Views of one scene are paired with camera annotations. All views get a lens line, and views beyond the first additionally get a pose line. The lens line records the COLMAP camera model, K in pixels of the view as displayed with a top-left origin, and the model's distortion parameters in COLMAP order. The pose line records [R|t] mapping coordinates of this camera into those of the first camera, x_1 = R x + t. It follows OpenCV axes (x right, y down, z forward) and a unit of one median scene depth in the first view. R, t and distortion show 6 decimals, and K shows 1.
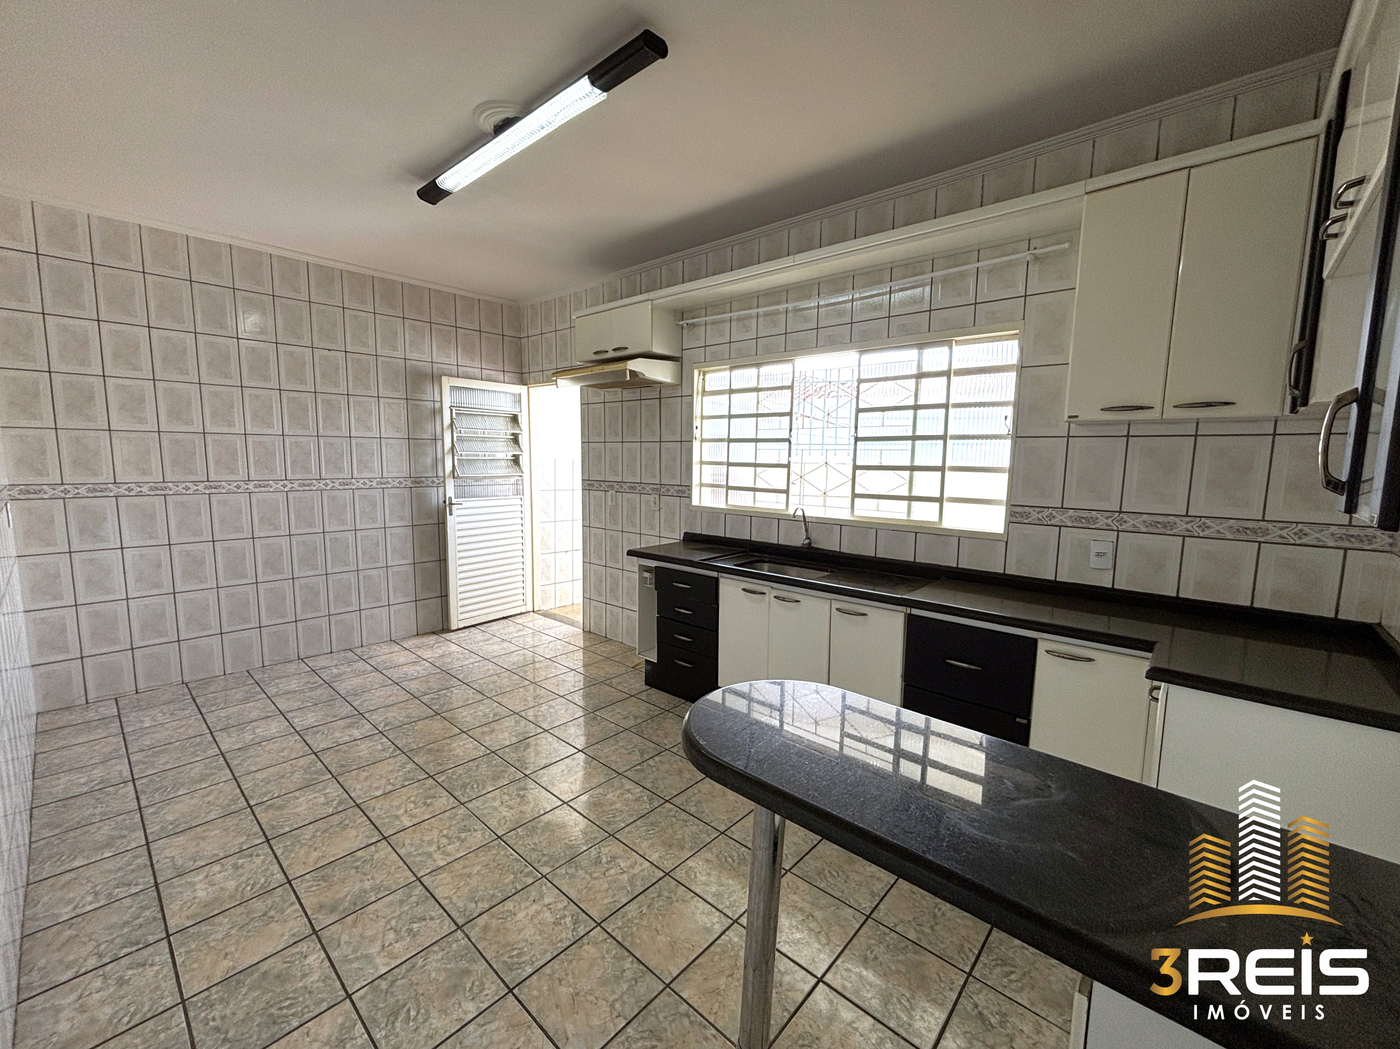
lens RADIAL K [[566.4, 0, 700.0], [0, 566.4, 524.5], [0, 0, 1]] dist [0.017090, -0.000115]
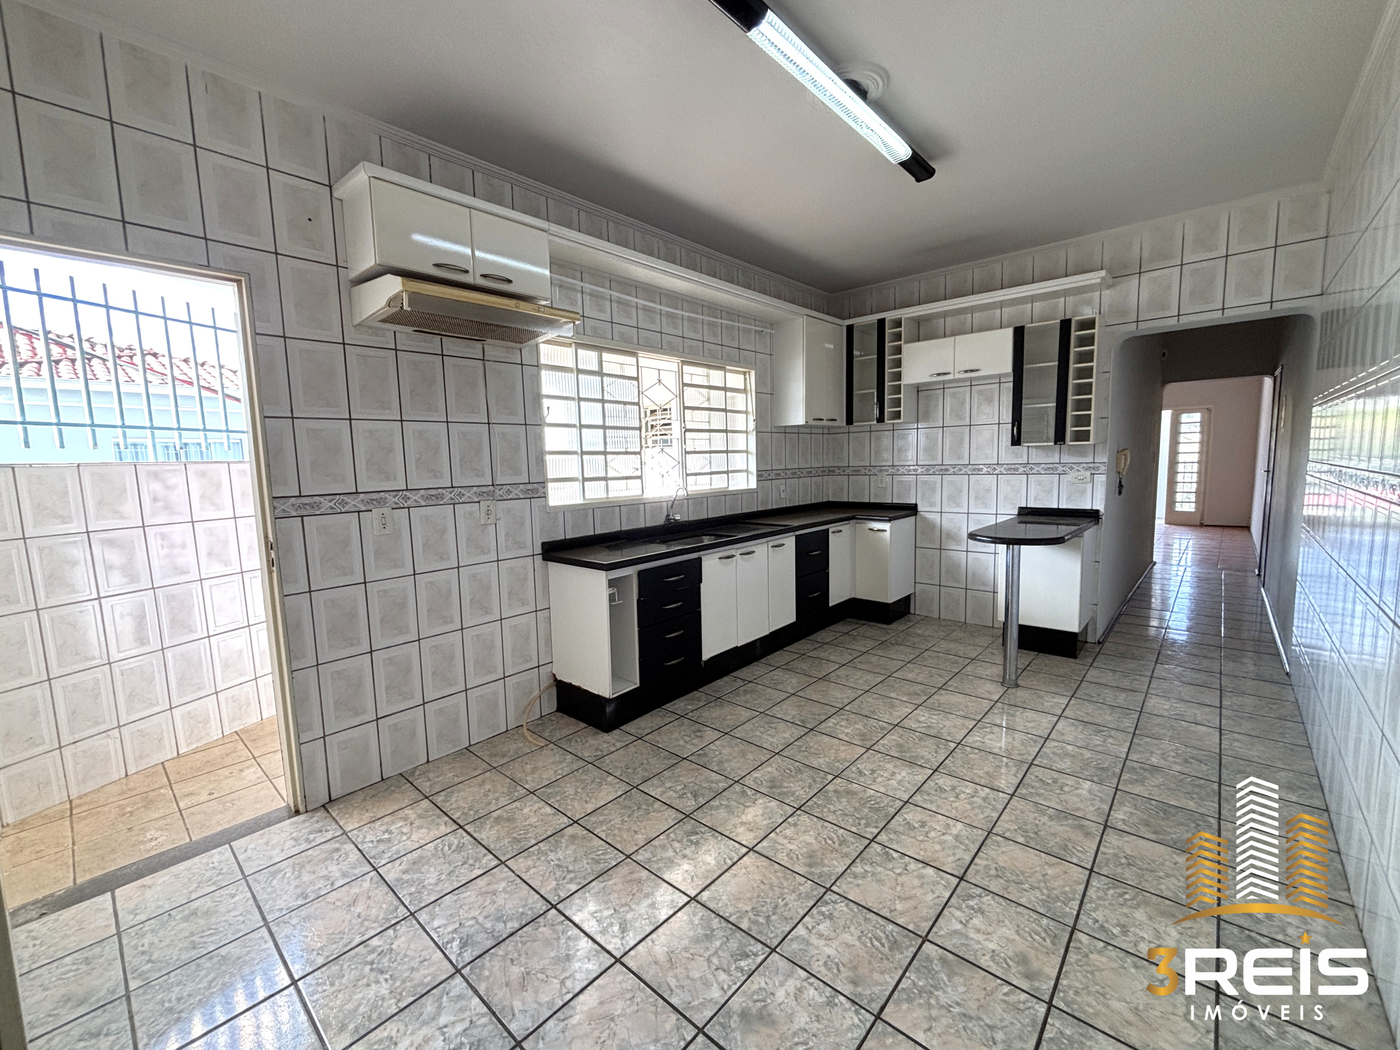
lens RADIAL K [[567.6, 0, 690.0], [0, 567.6, 525.8], [0, 0, 1]] dist [-0.006192, 0.000299]
pose [[0.015852, -0.118335, 0.992847, -1.099875], [0.154879, 0.981278, 0.114483, -0.092151], [-0.987806, 0.151956, 0.033882, 1.071954]]
